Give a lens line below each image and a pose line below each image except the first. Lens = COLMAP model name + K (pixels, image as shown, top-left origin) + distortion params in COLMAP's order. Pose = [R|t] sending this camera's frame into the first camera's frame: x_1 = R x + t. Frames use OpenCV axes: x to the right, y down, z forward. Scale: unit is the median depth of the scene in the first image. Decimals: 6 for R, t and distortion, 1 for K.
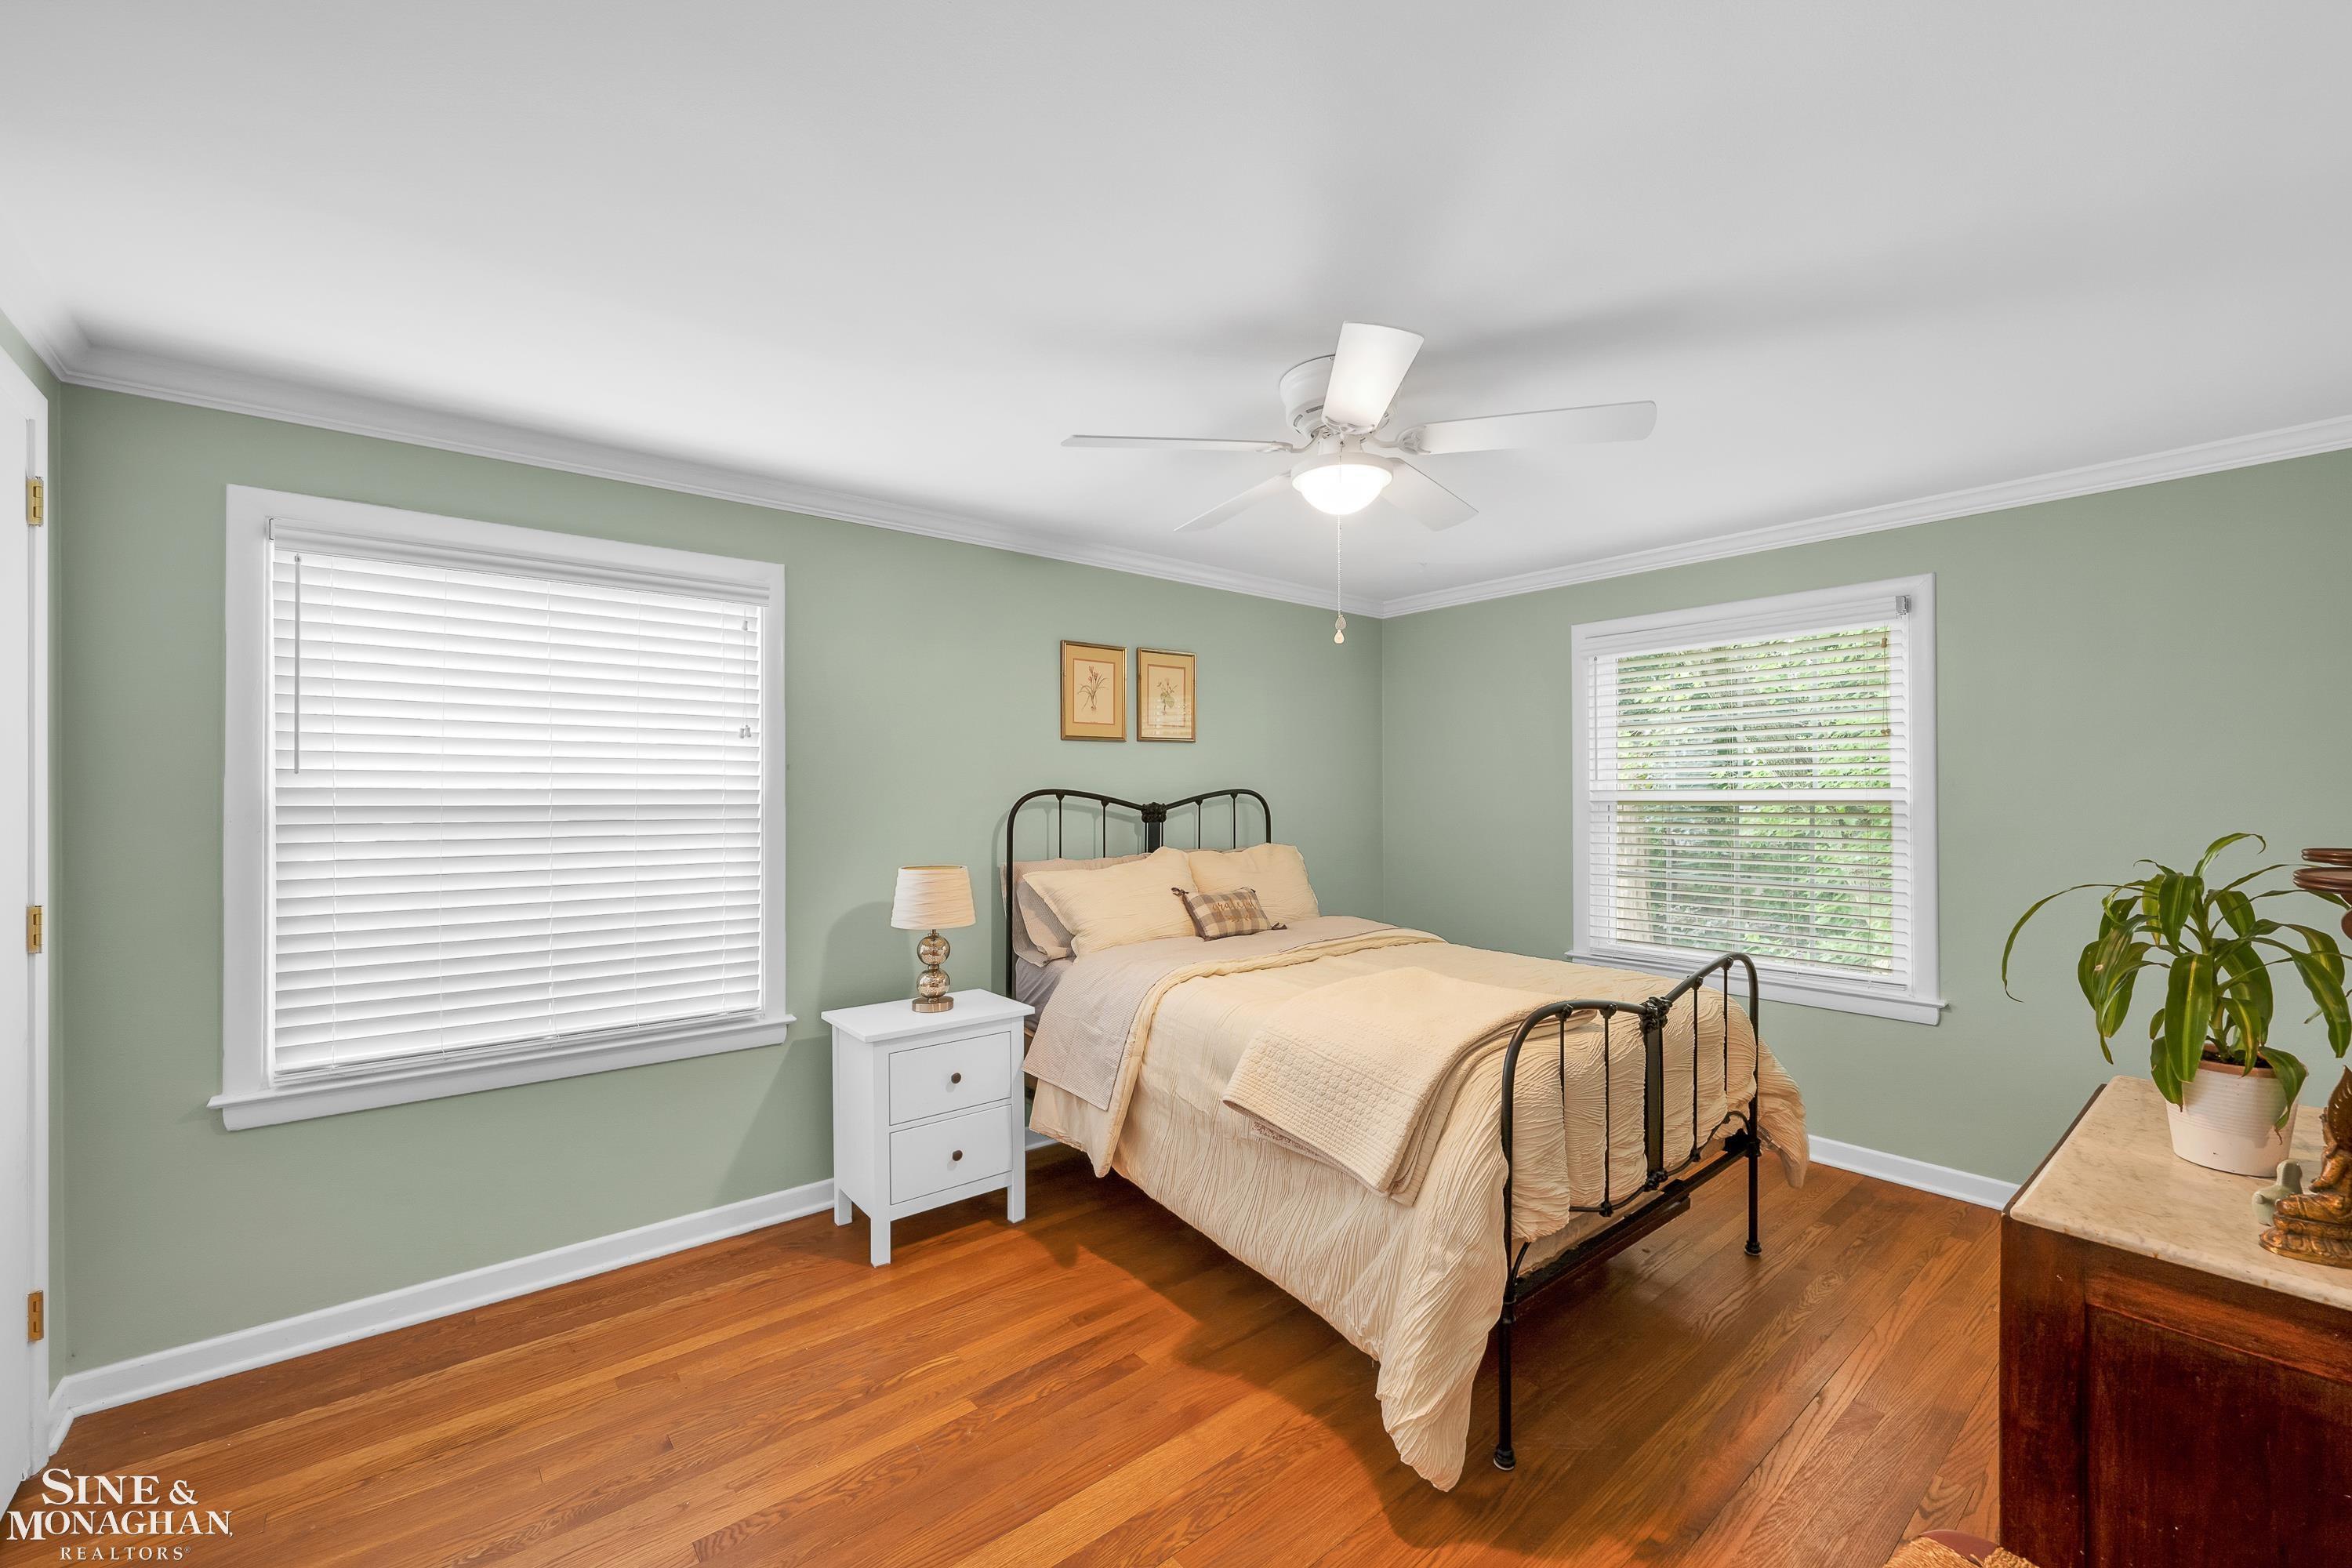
lens RADIAL K [[950.2, 0, 1172.9], [0, 950.2, 787.9], [0, 0, 1]] dist [0.000771, -0.000503]
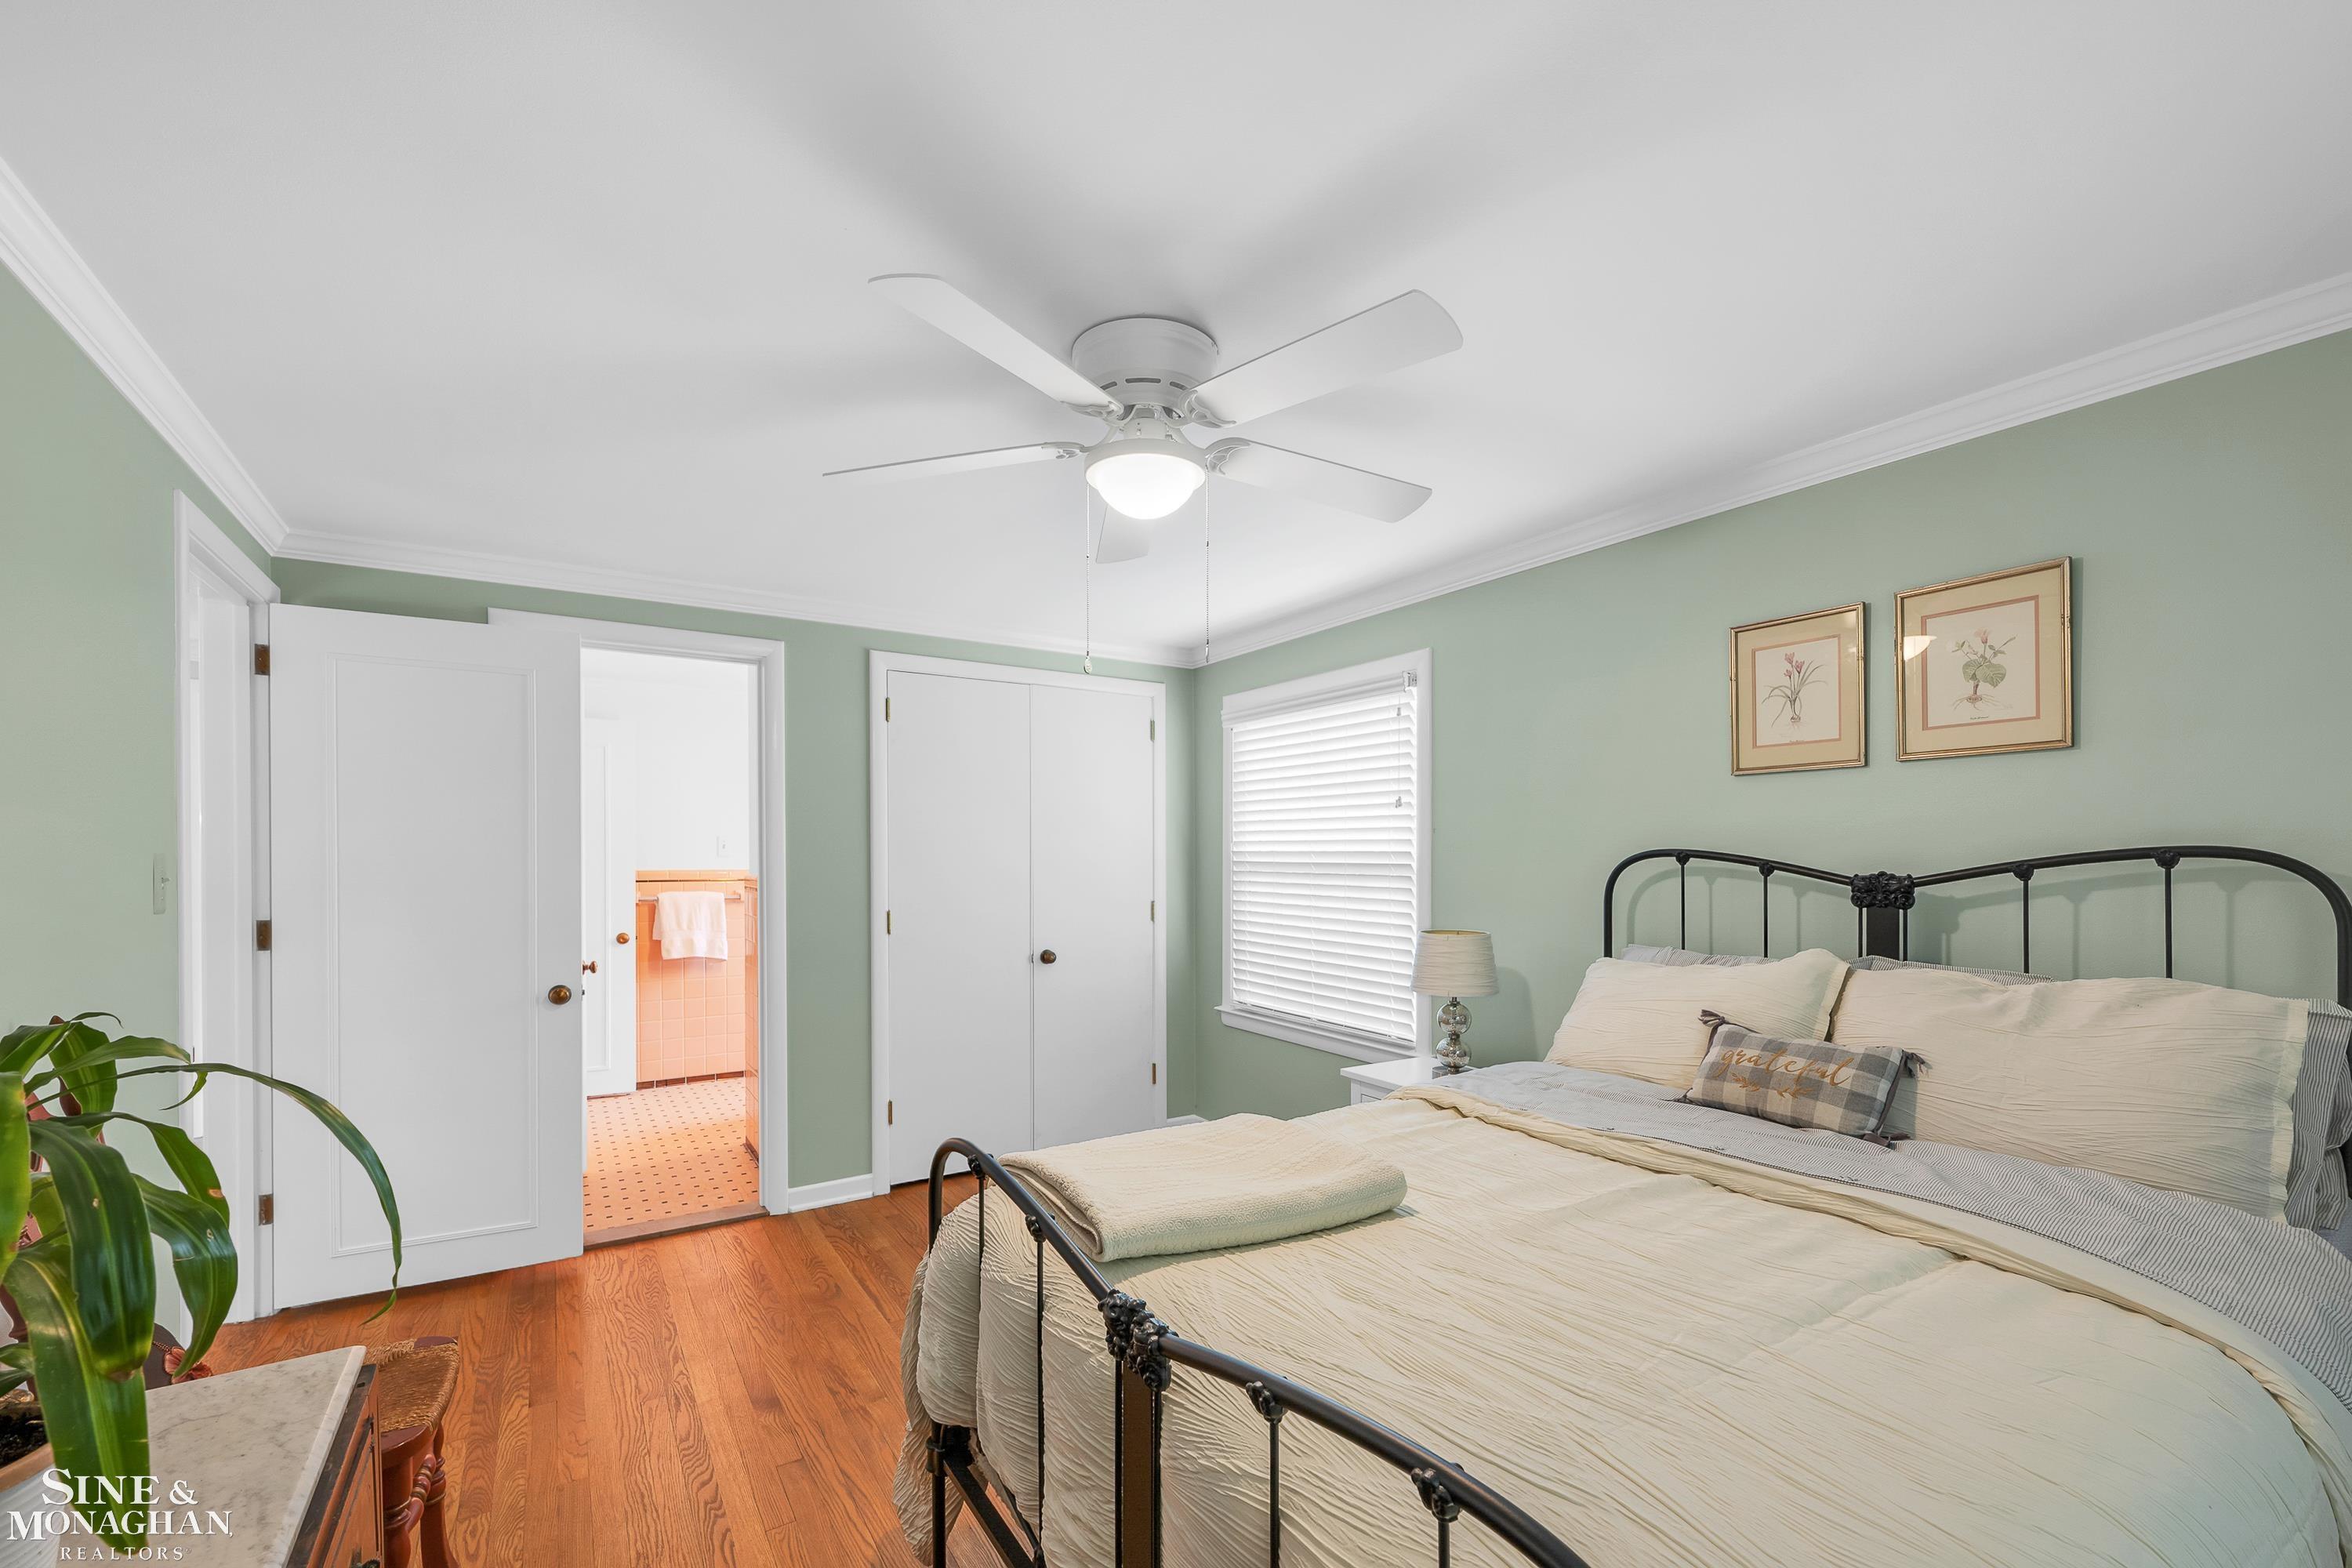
lens RADIAL K [[950.2, 0, 1125.5], [0, 950.2, 852.7], [0, 0, 1]] dist [0.000771, -0.000503]
pose [[-0.143604, 0.000565, -0.989635, 0.611417], [0.006477, 0.999979, -0.000369, 0.001642], [0.989614, -0.006463, -0.143605, 0.667528]]
